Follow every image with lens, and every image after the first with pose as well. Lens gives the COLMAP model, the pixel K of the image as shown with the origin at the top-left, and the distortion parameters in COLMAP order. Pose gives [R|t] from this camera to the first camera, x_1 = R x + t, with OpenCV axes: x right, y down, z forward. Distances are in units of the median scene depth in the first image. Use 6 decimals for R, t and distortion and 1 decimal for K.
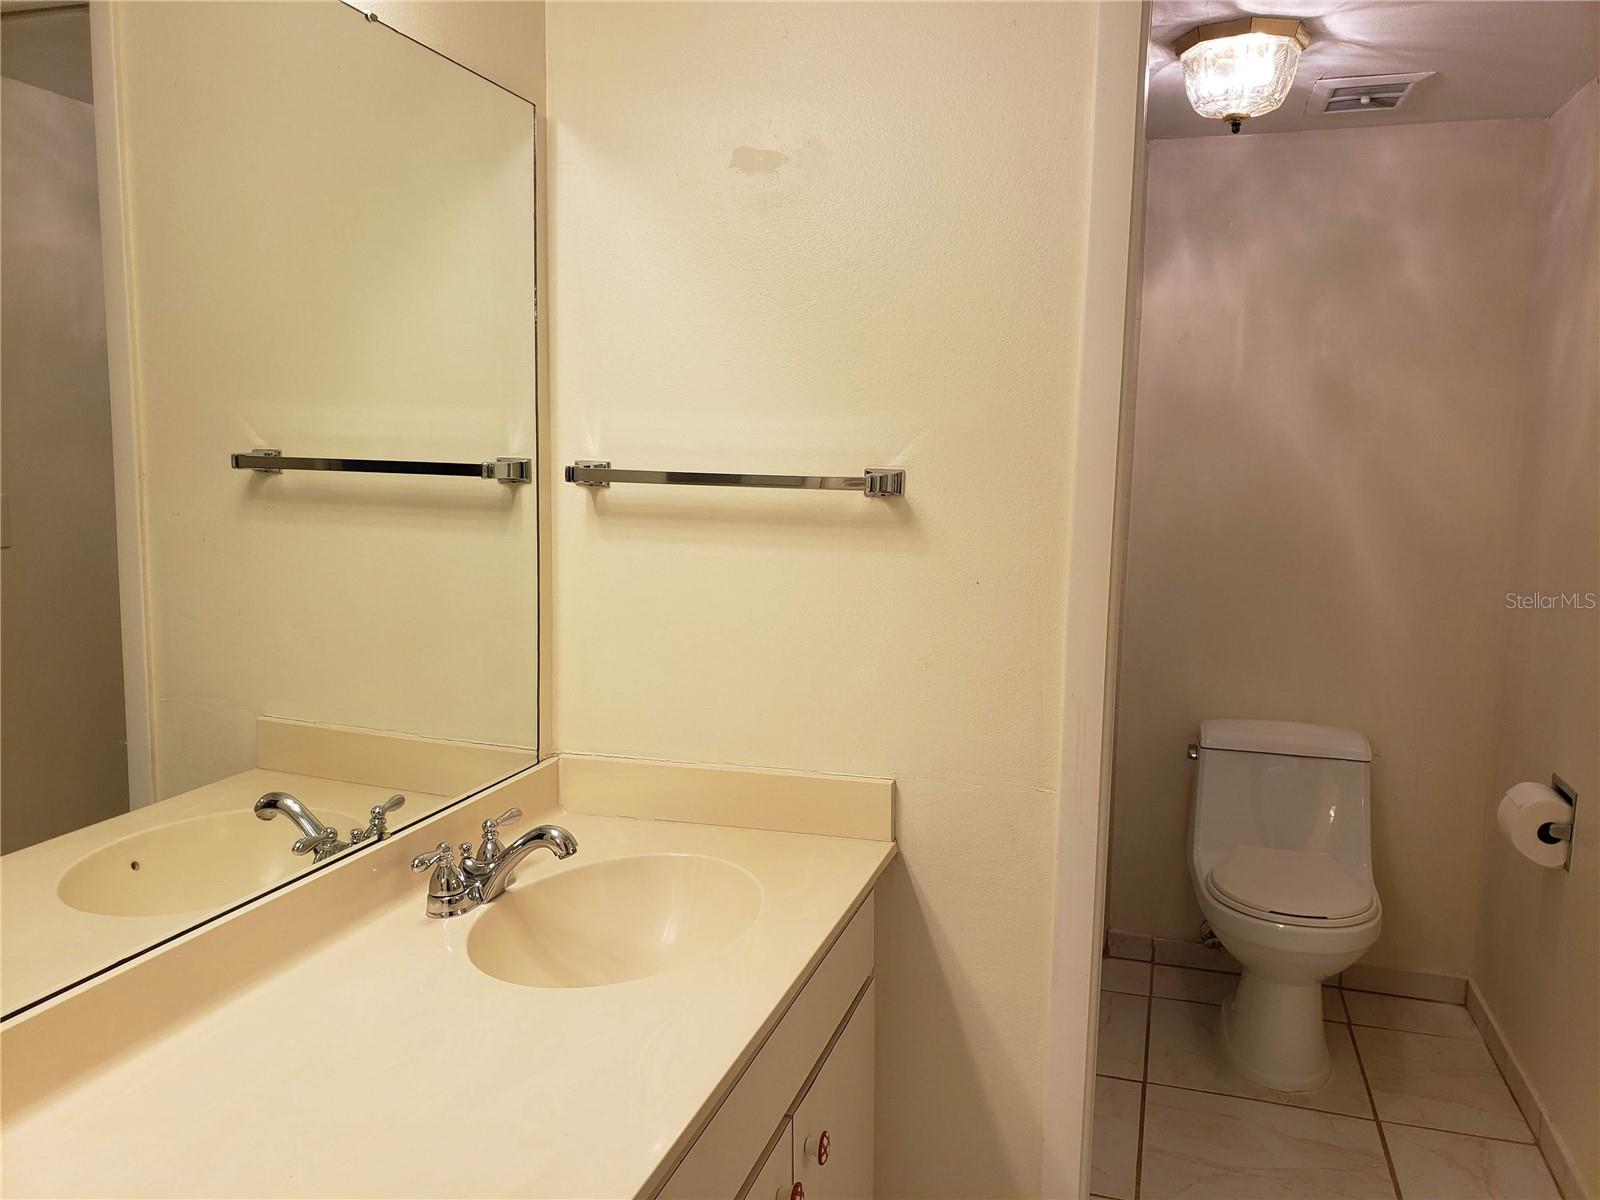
lens RADIAL K [[1248.2, 0, 787.6], [0, 1248.2, 606.6], [0, 0, 1]] dist [0.005260, -0.018199]
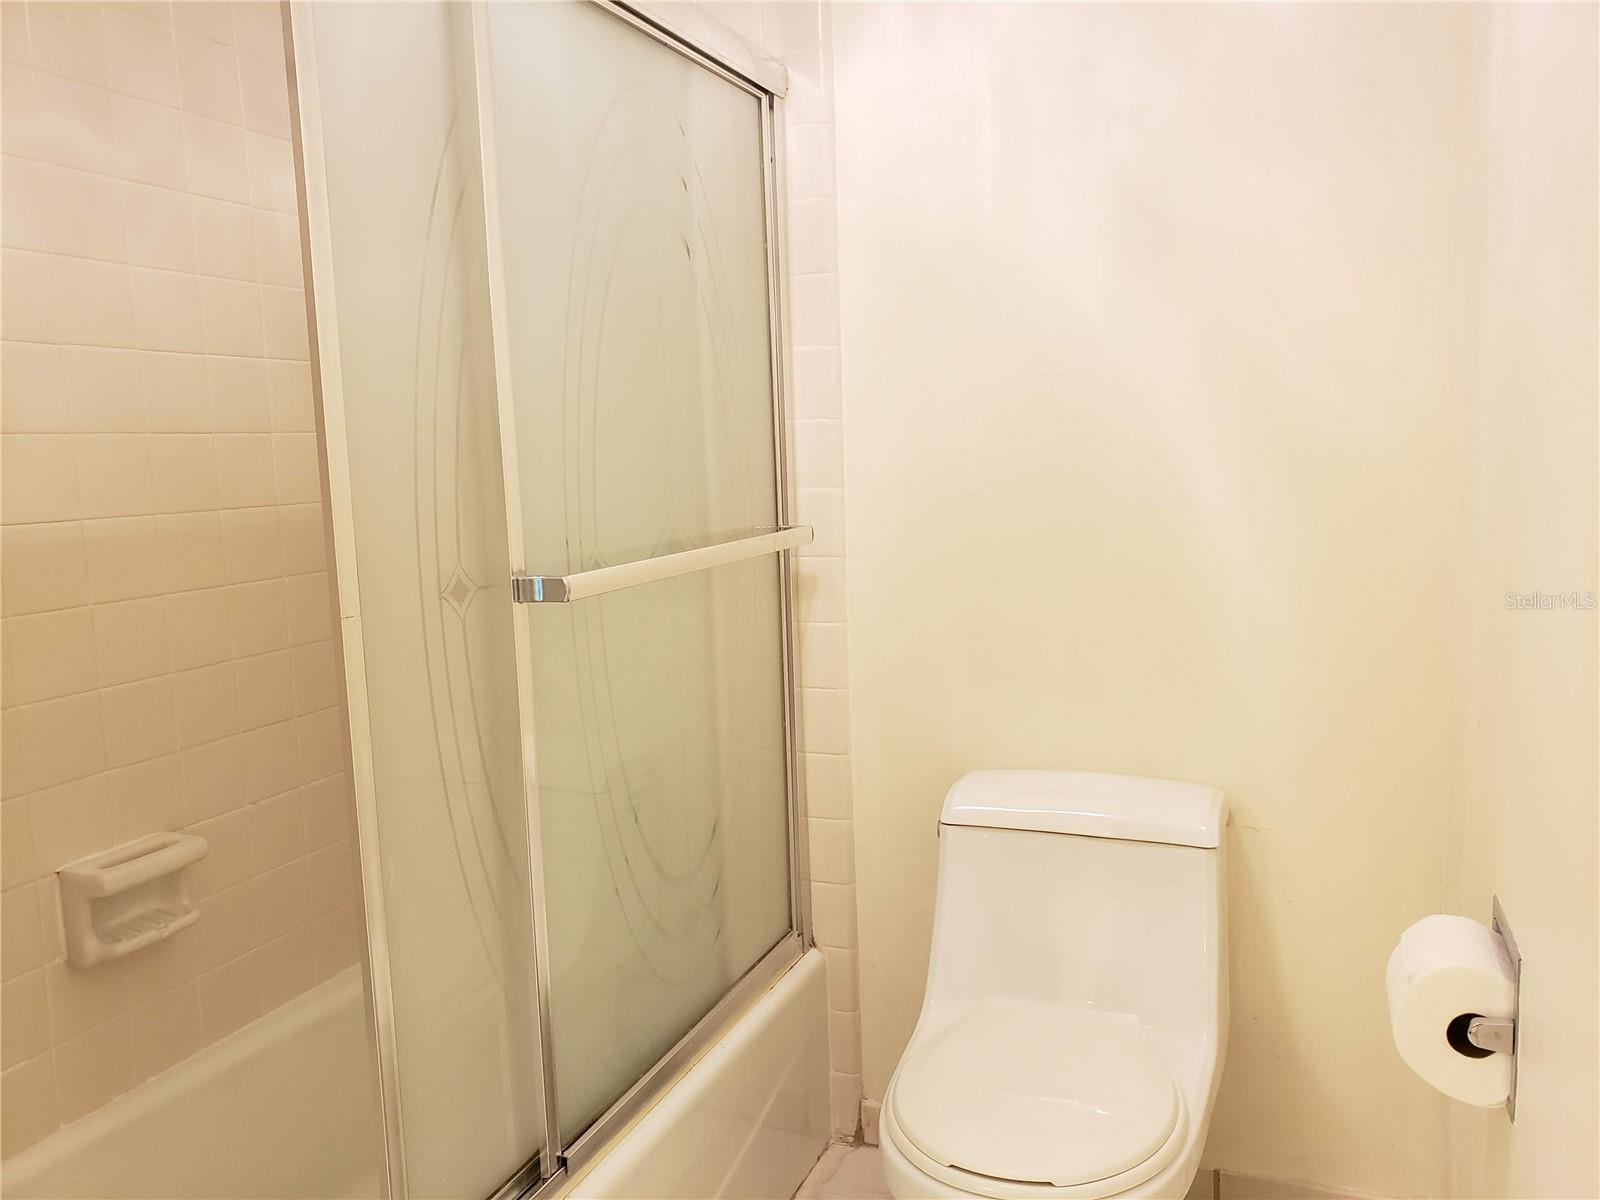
lens RADIAL K [[1248.2, 0, 812.6], [0, 1248.2, 593.8], [0, 0, 1]] dist [0.005260, -0.018199]
pose [[0.995504, -0.038077, -0.086726, 0.392758], [0.037445, 0.999259, -0.008894, 0.008322], [0.087001, 0.005606, 0.996192, 0.484713]]
